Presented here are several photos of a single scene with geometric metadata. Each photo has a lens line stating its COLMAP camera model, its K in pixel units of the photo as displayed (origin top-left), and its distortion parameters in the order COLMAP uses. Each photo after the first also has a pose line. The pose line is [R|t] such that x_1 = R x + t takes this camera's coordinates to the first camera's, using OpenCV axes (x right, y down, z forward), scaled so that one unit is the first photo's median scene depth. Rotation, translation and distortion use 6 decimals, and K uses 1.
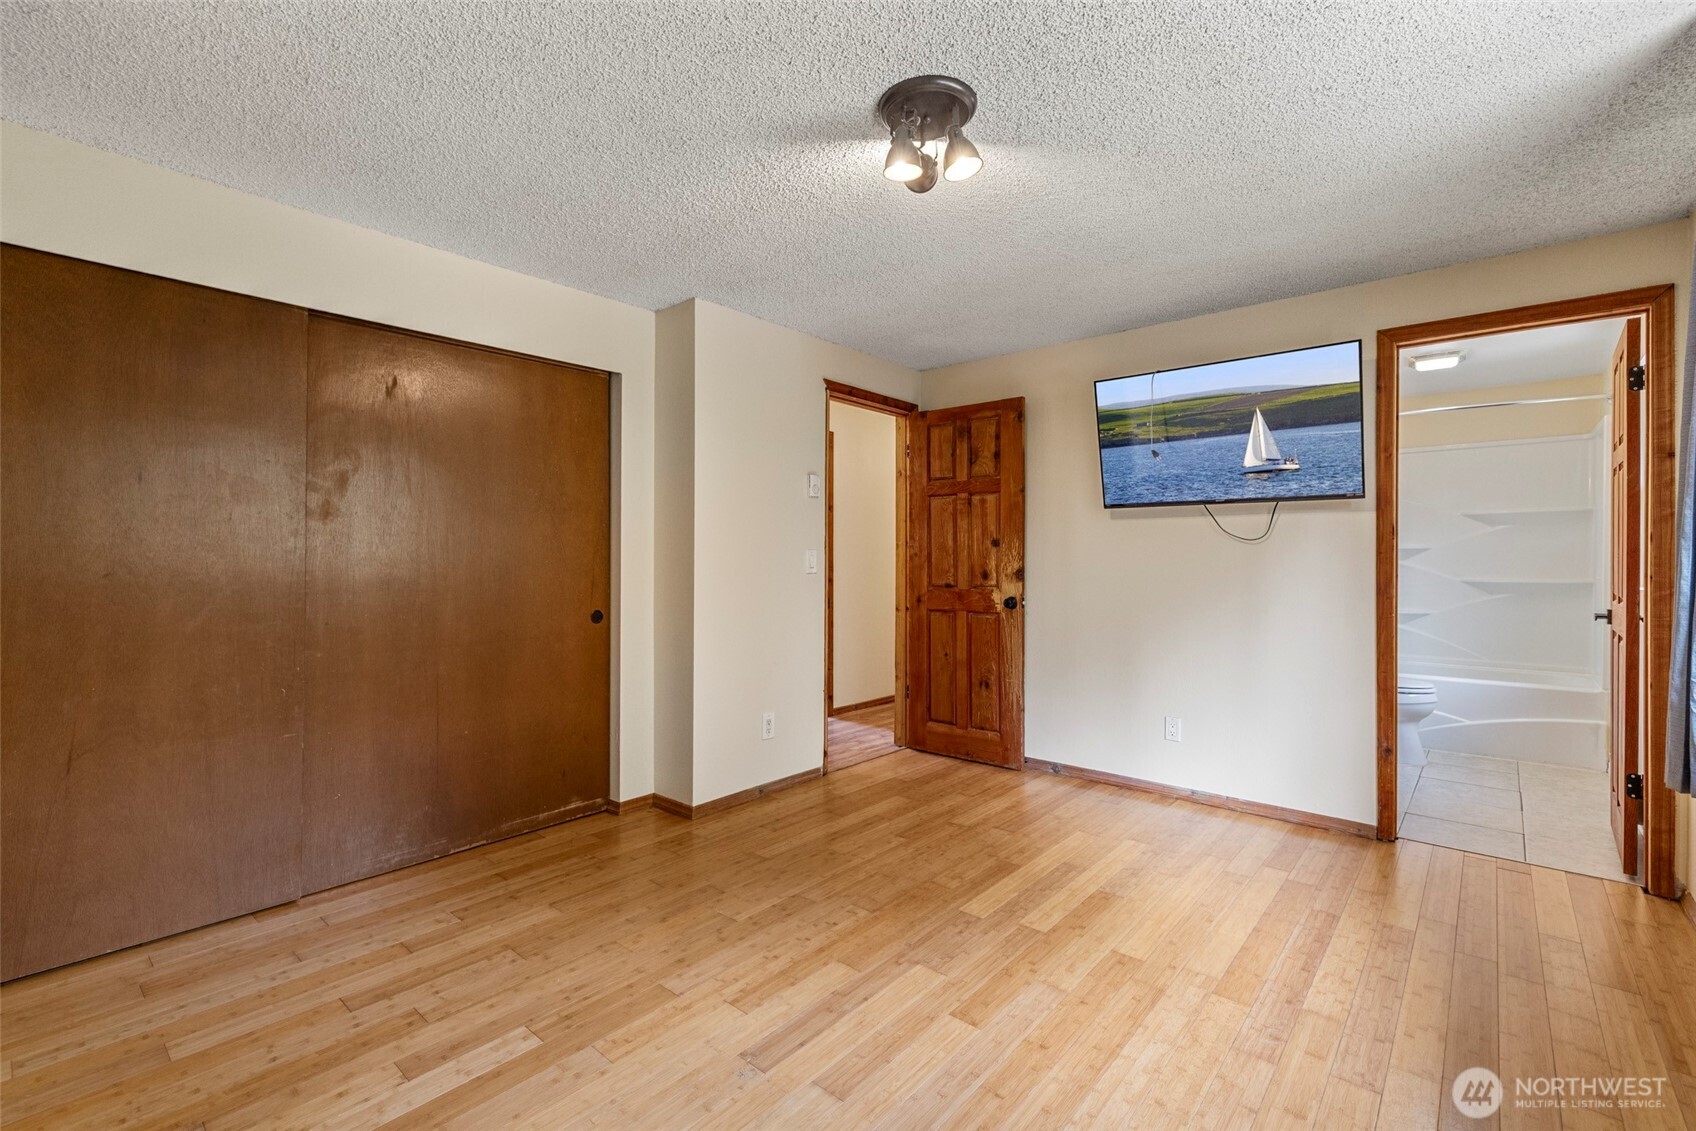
lens RADIAL K [[742.1, 0, 840.1], [0, 742.1, 551.9], [0, 0, 1]] dist [-0.002170, -0.000122]
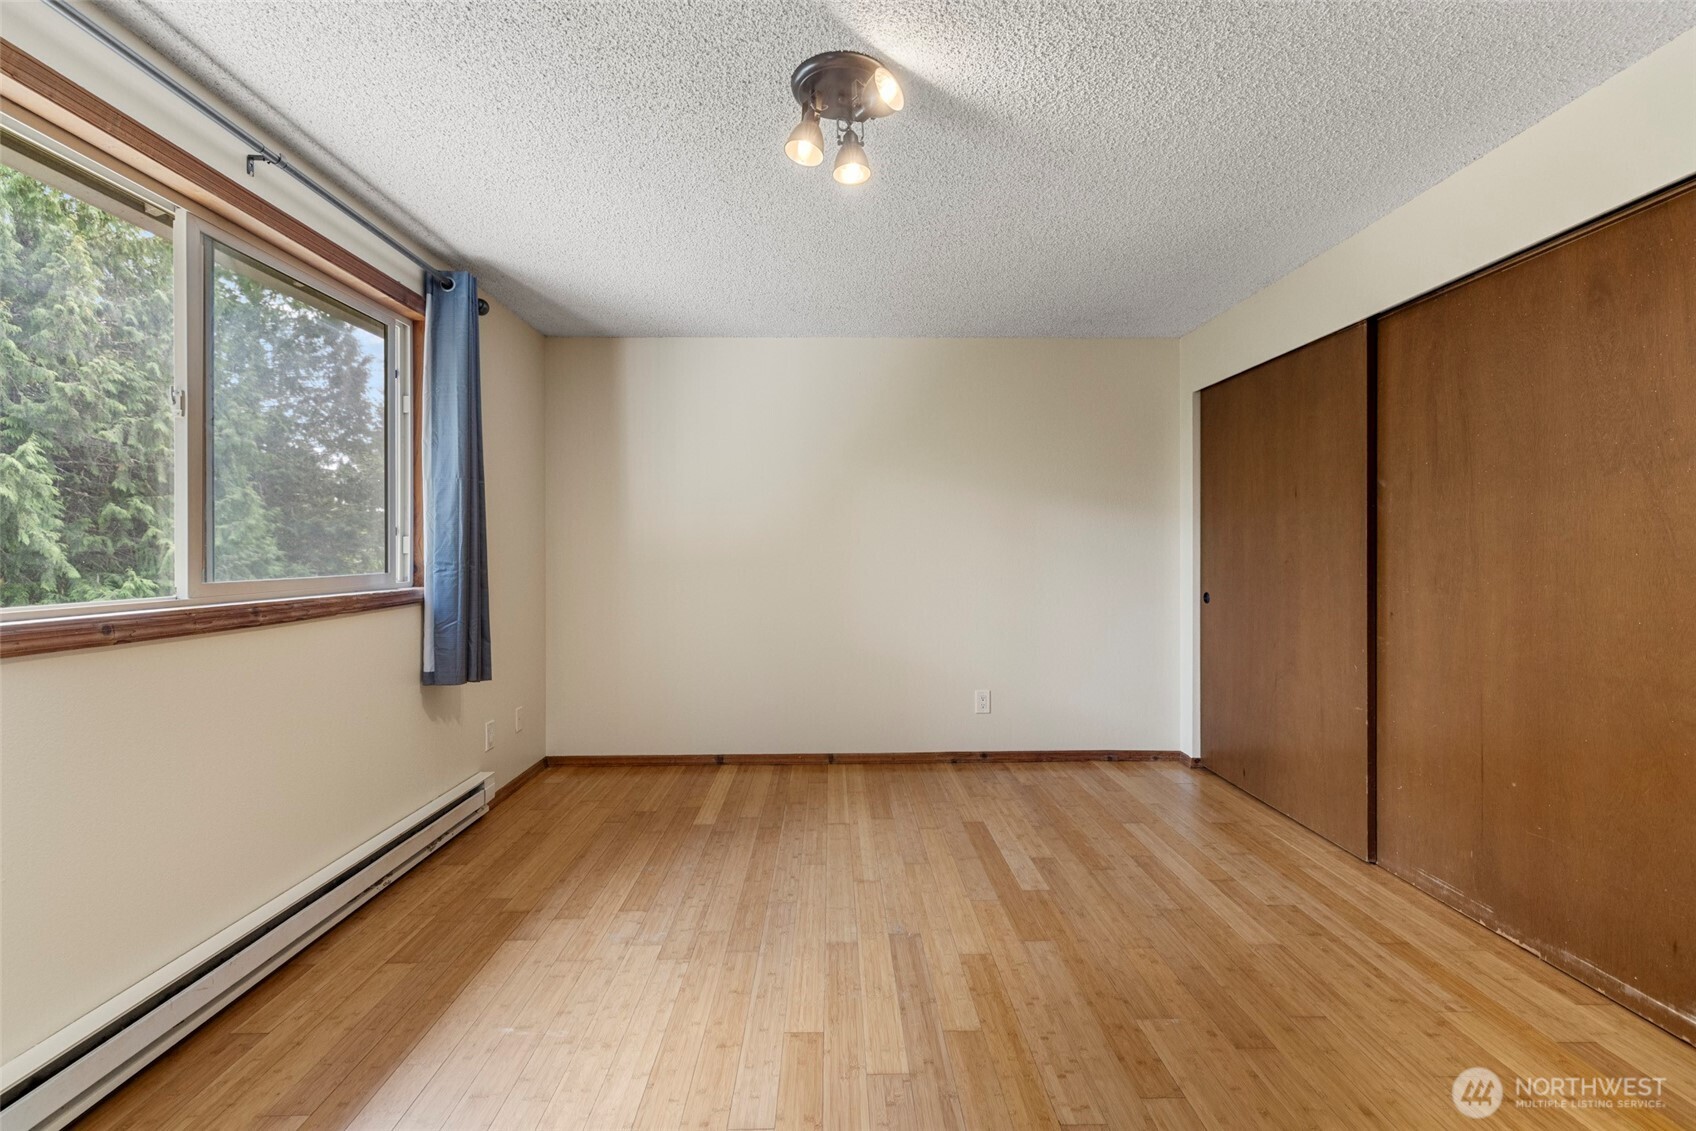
lens RADIAL K [[711.8, 0, 829.7], [0, 711.8, 552.5], [0, 0, 1]] dist [-0.000587, 0.000455]
pose [[-0.746774, 0.001139, -0.665076, 0.695643], [0.005550, 0.999974, -0.004518, 0.017548], [0.665054, -0.007065, -0.746762, 1.582189]]
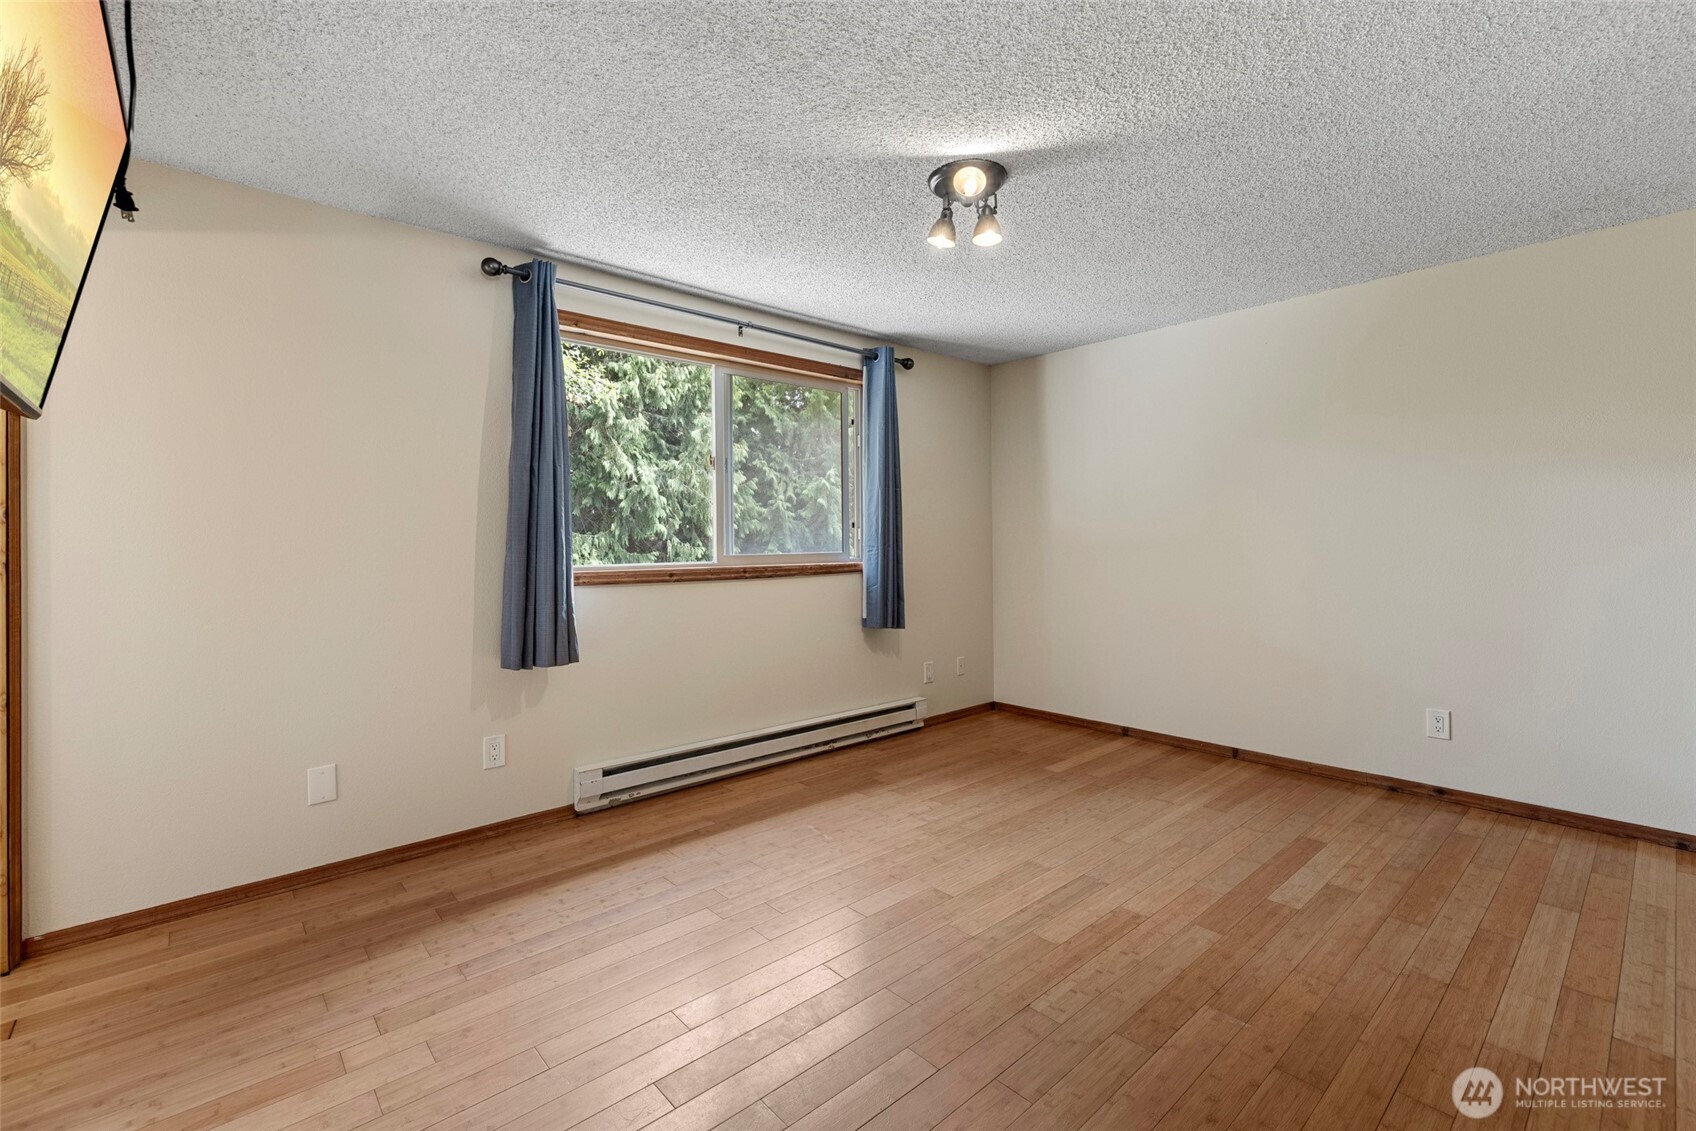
lens RADIAL K [[711.8, 0, 864.5], [0, 711.8, 542.2], [0, 0, 1]] dist [-0.000587, 0.000455]
pose [[-0.994498, 0.004384, 0.104663, 0.157596], [0.004083, 0.999987, -0.003092, 0.023347], [-0.104675, -0.002647, -0.994503, 2.085339]]
